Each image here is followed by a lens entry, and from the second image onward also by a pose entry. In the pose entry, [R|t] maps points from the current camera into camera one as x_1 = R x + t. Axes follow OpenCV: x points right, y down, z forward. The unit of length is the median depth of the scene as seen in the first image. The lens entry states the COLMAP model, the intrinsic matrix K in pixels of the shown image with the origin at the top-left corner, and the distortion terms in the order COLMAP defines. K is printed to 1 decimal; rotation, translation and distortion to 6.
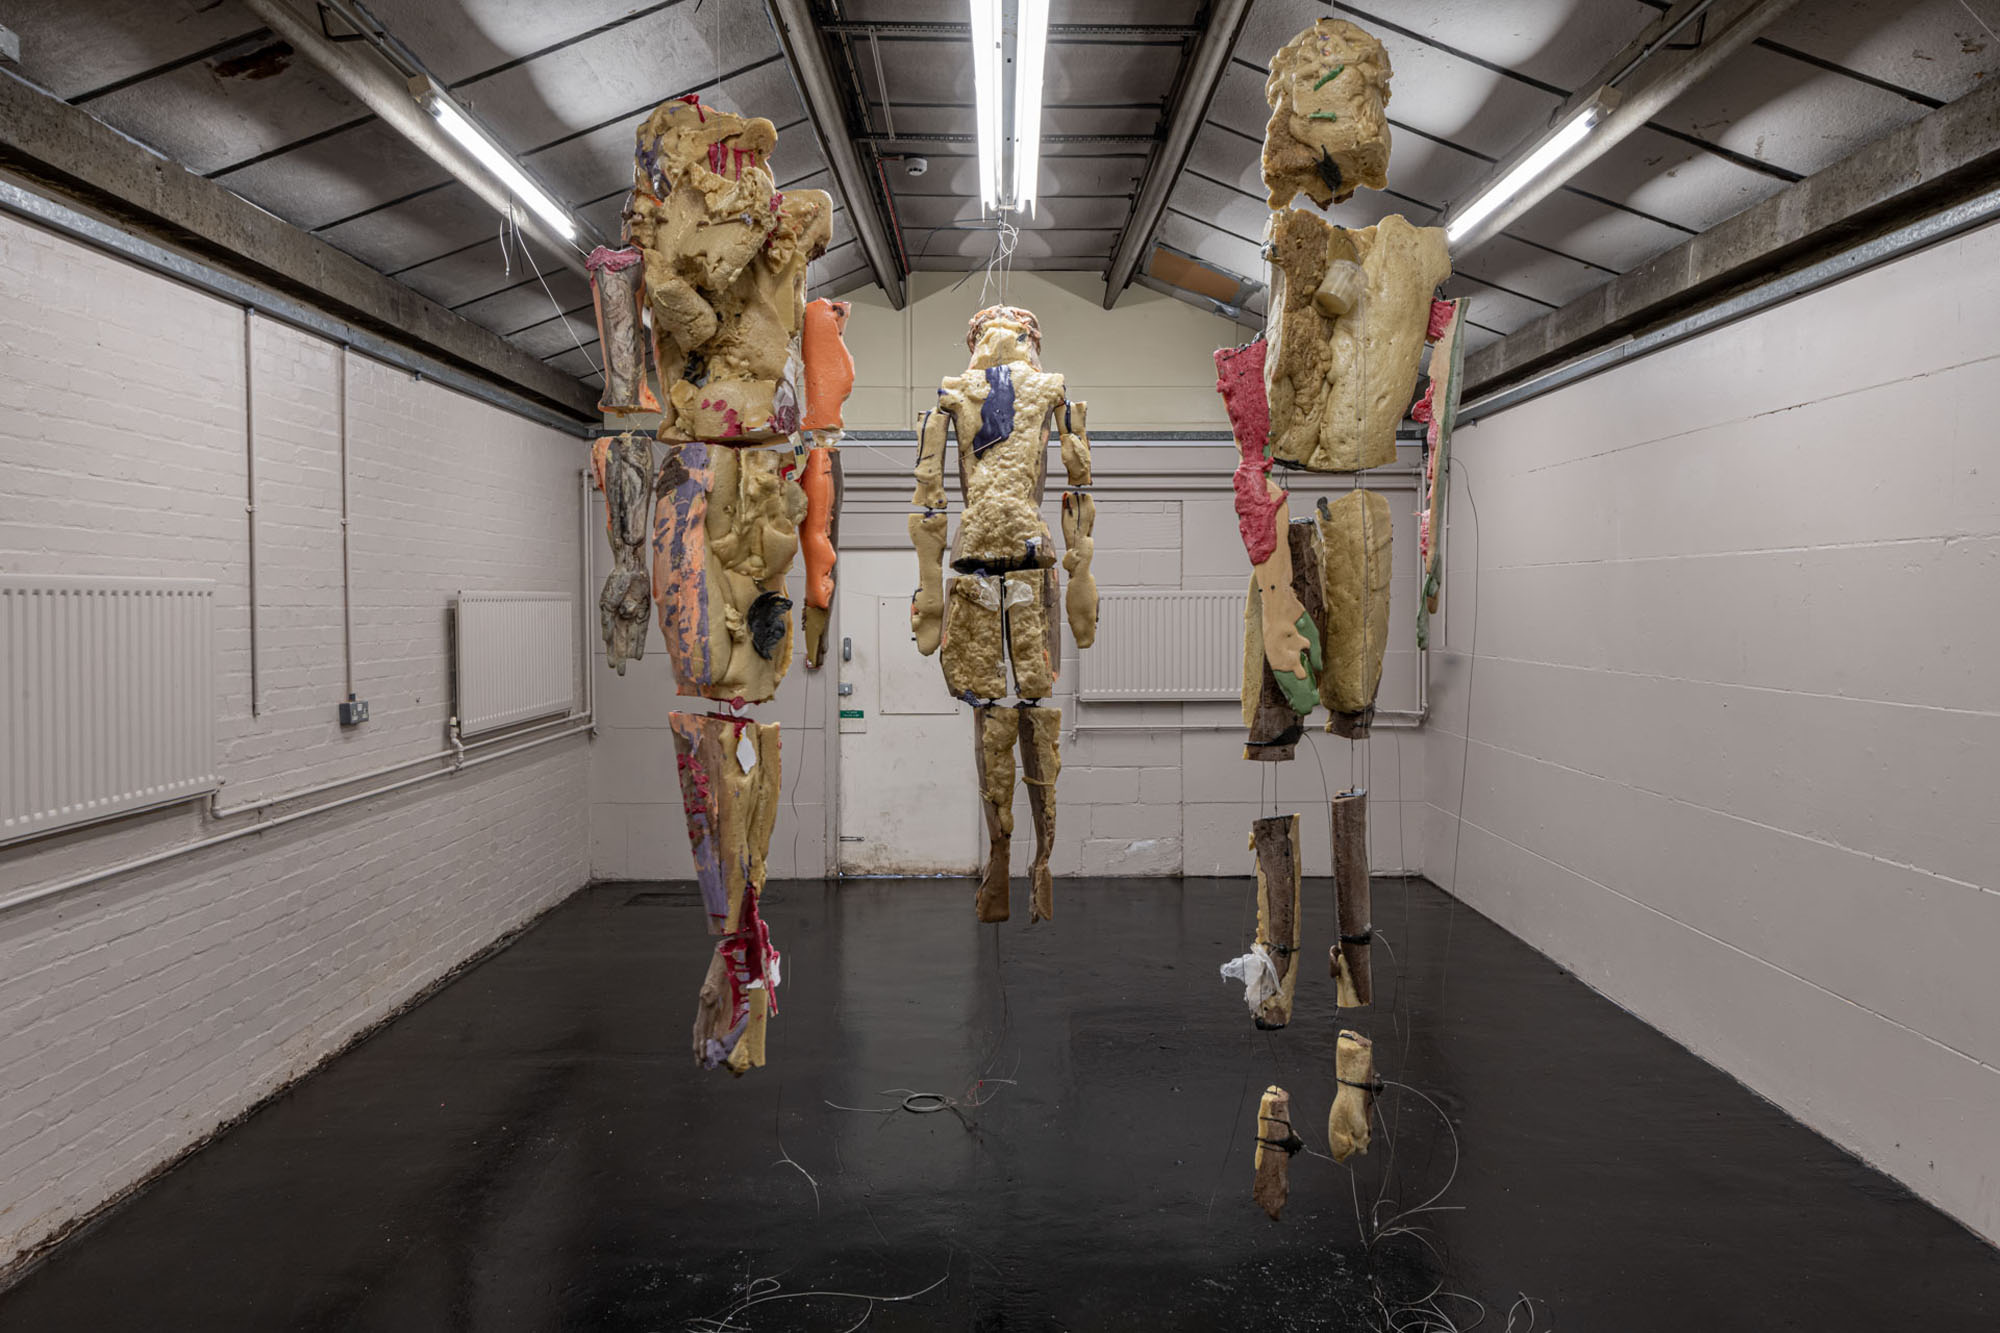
lens RADIAL K [[1285.0, 0, 1003.6], [0, 1285.0, 648.5], [0, 0, 1]] dist [0.030510, -0.027202]
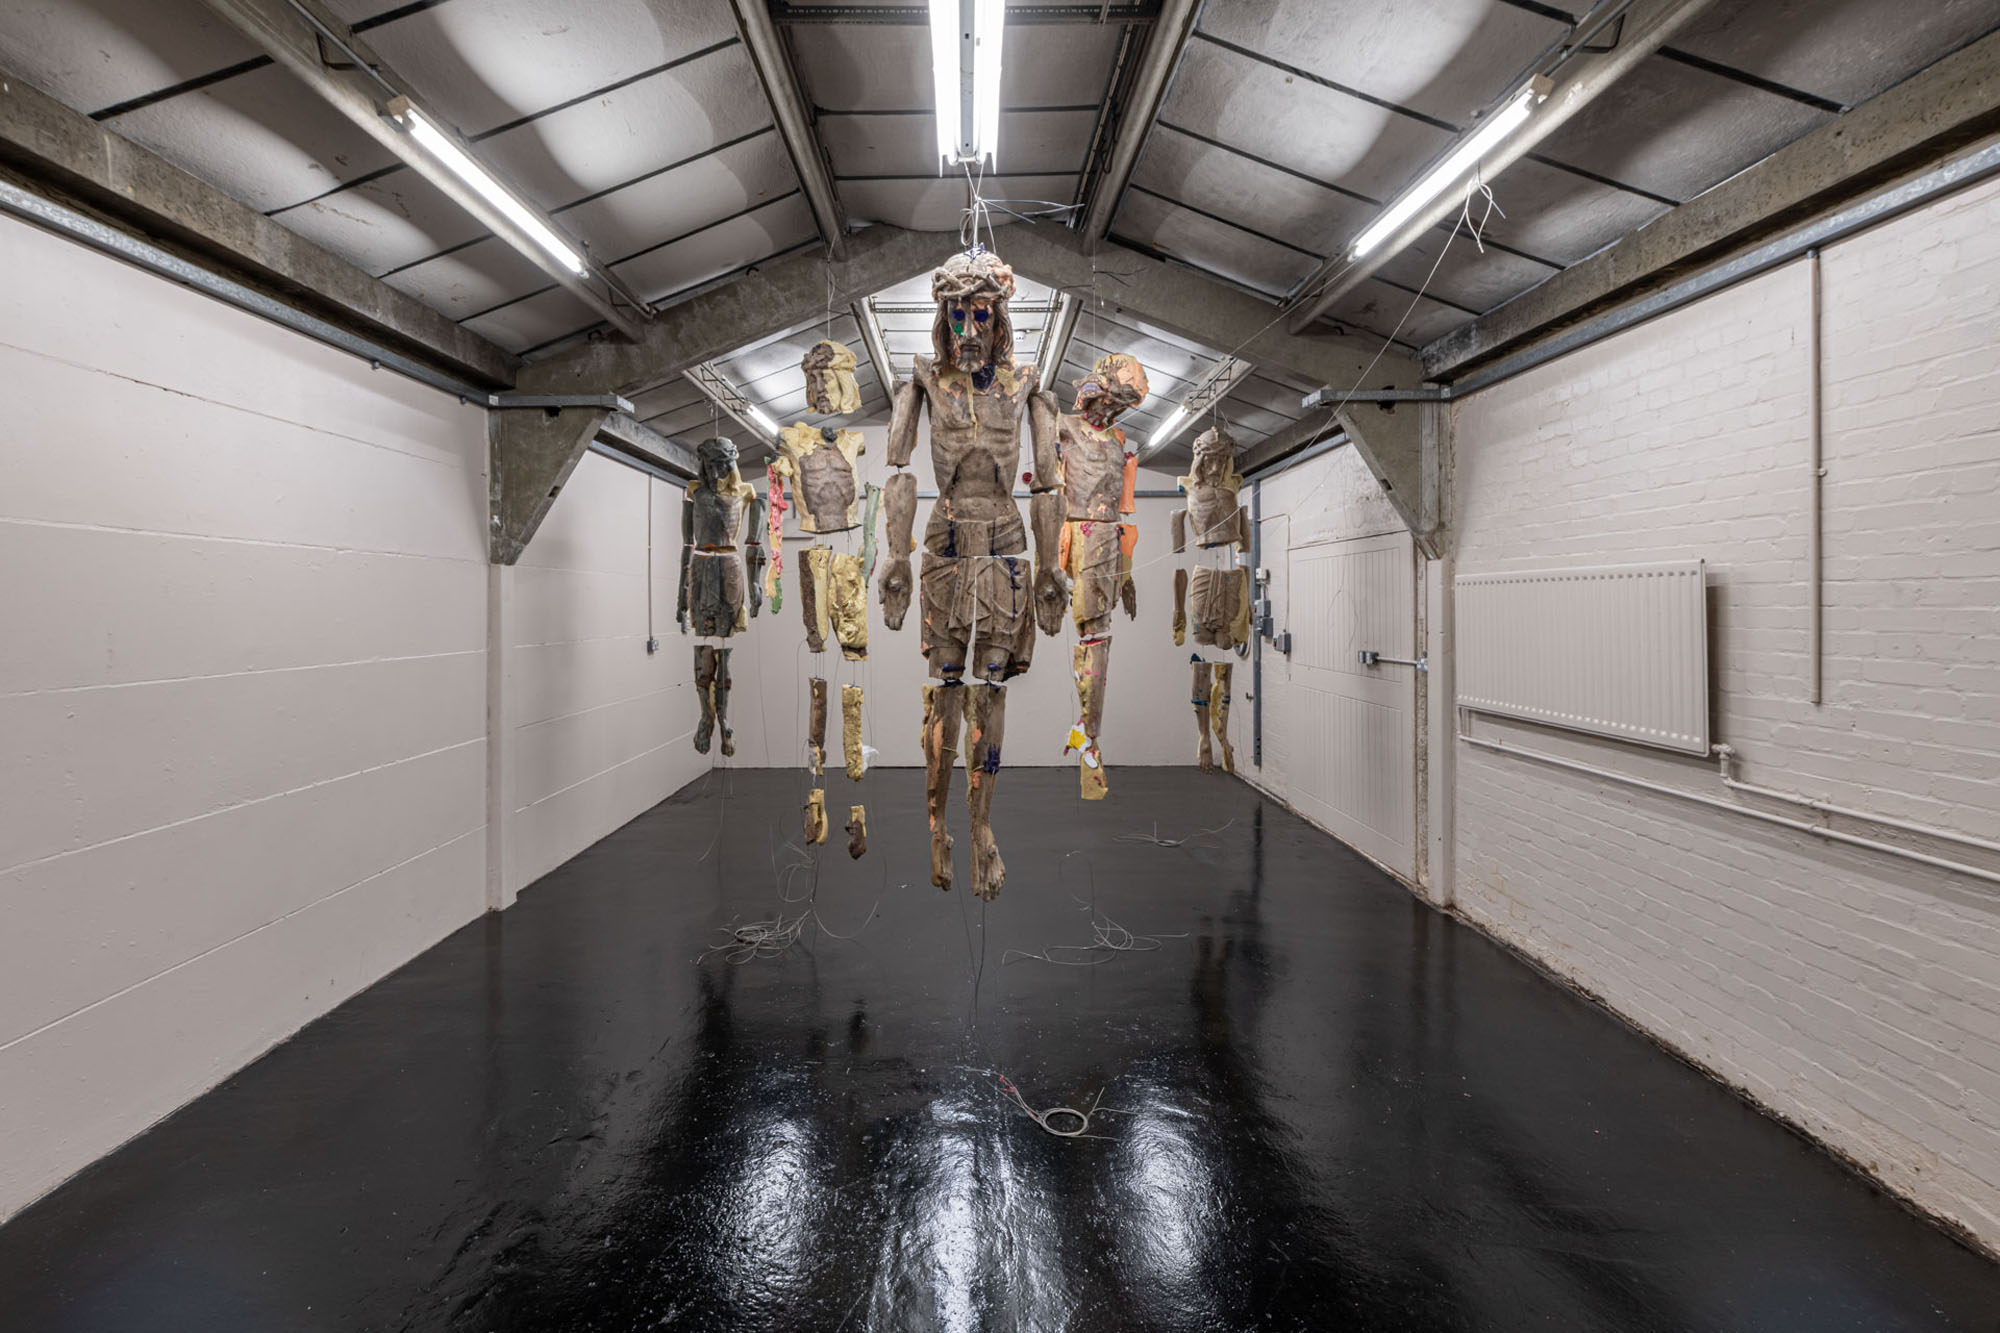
lens RADIAL K [[891.4, 0, 953.3], [0, 891.4, 607.7], [0, 0, 1]] dist [-0.005003, 0.000958]
pose [[-0.999904, 0.005840, 0.012536, 0.013523], [0.006325, 0.999219, 0.039009, -0.069217], [-0.012298, 0.039084, -0.999160, 2.639673]]
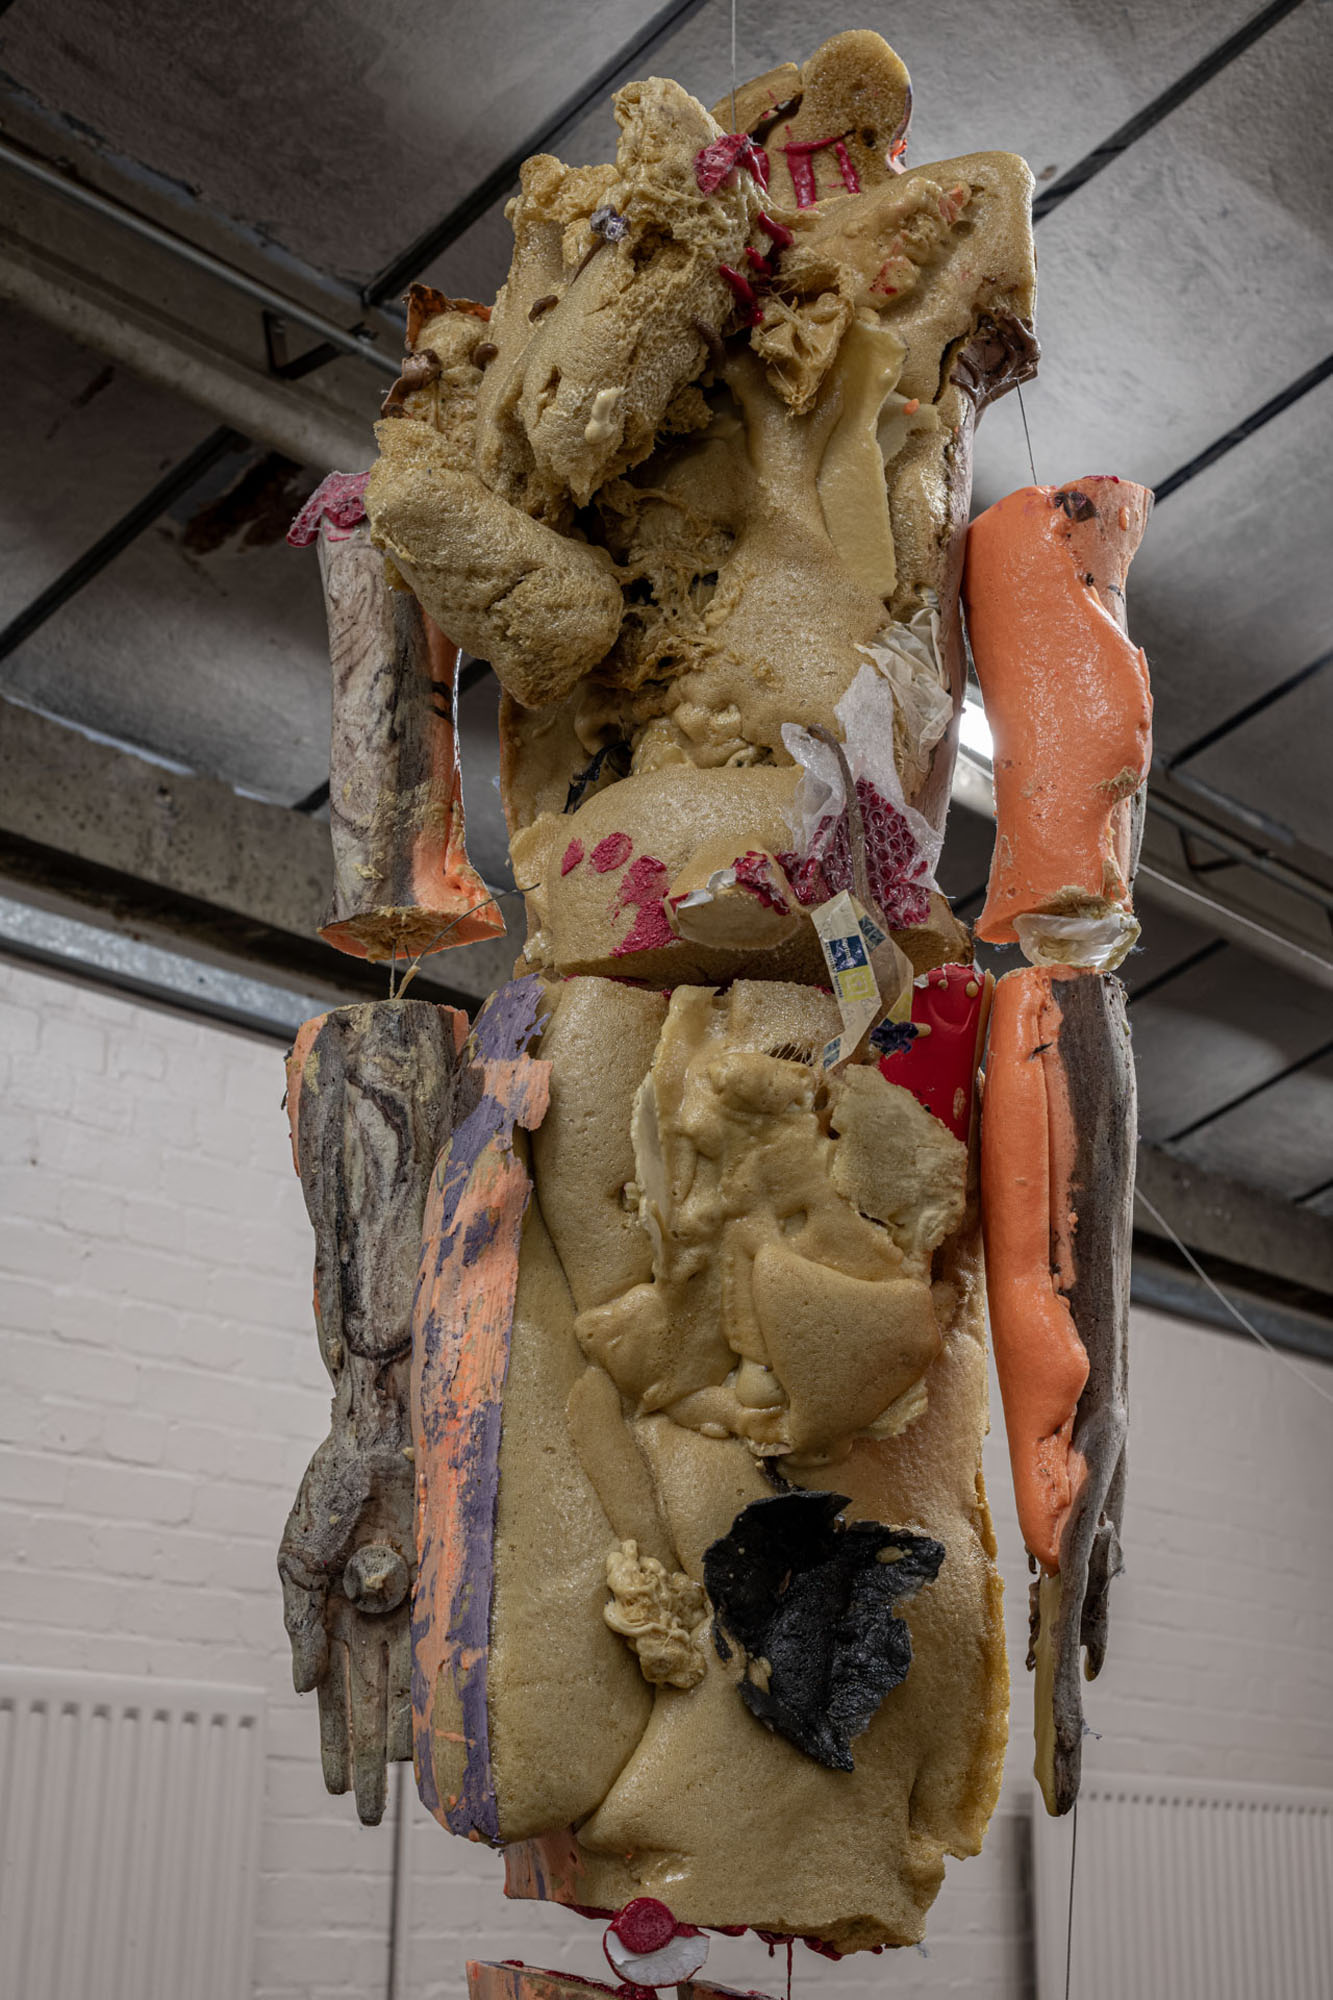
lens RADIAL K [[2891.8, 0, 658.0], [0, 2891.8, 1005.7], [0, 0, 1]] dist [0.009142, 0.000000]
pose [[0.761584, -0.179219, -0.622792, 0.182464], [-0.040336, 0.946029, -0.321561, 0.052520], [0.646809, 0.270017, 0.713252, 0.522421]]
